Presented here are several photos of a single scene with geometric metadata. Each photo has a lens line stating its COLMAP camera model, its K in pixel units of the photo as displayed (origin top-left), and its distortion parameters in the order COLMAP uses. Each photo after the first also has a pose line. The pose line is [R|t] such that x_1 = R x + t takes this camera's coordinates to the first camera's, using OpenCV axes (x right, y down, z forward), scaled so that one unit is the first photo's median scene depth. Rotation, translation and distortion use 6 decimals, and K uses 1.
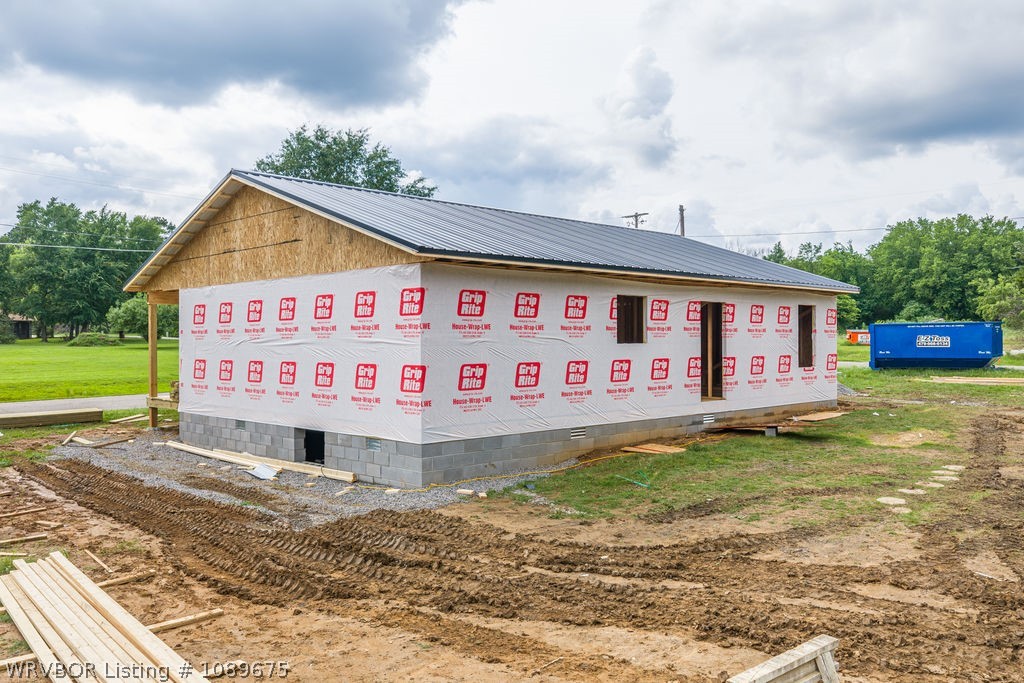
lens RADIAL K [[844.4, 0, 517.6], [0, 844.4, 339.4], [0, 0, 1]] dist [0.022881, -0.038984]
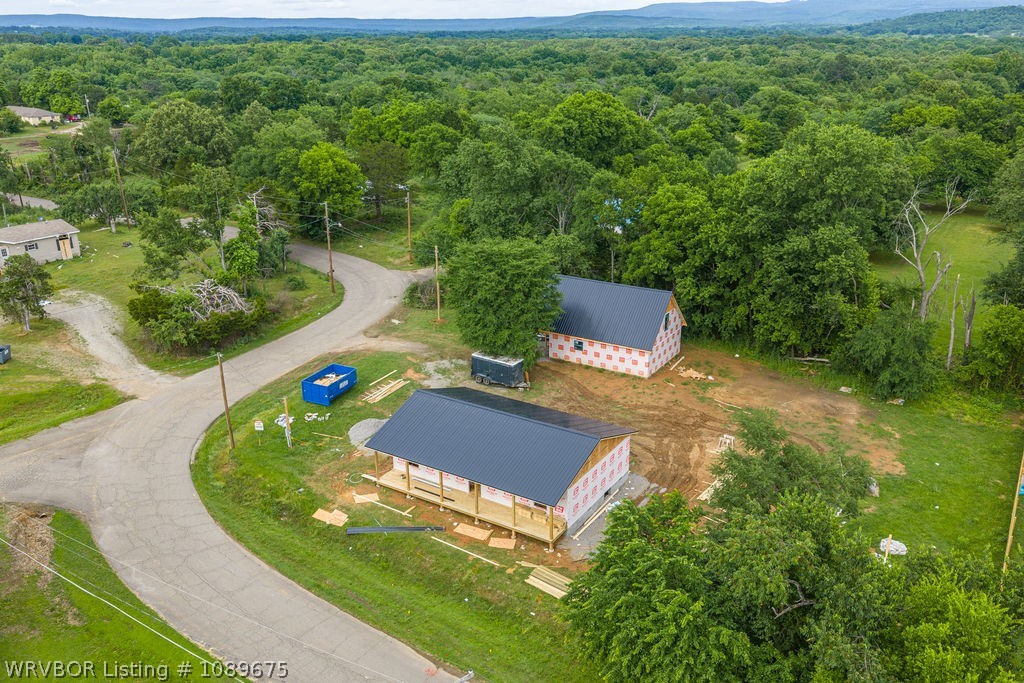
lens RADIAL K [[844.4, 0, 514.9], [0, 844.4, 342.0], [0, 0, 1]] dist [0.022881, -0.038984]
pose [[-0.228489, -0.331520, 0.915362, -3.230085], [0.007344, 0.939620, 0.342139, -1.723328], [-0.973519, 0.084897, -0.212258, 2.056242]]
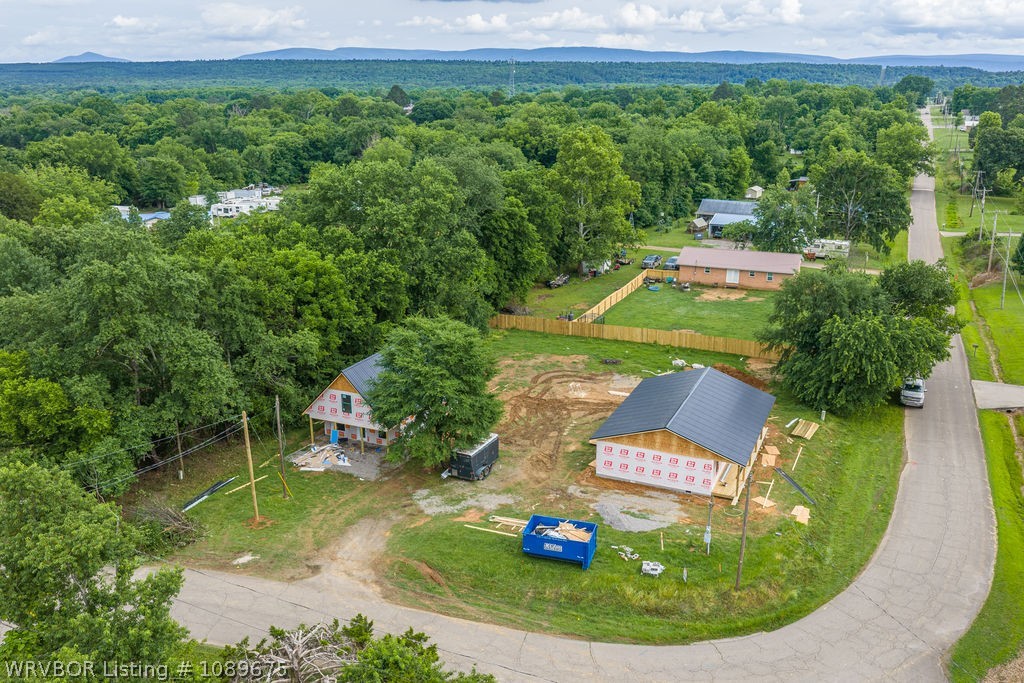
lens RADIAL K [[844.4, 0, 513.6], [0, 844.4, 343.8], [0, 0, 1]] dist [0.022881, -0.038984]
pose [[-0.932017, 0.115371, -0.343560, 2.266395], [0.007939, 0.954249, 0.298909, -1.745976], [0.362327, 0.275861, -0.890292, 4.797168]]
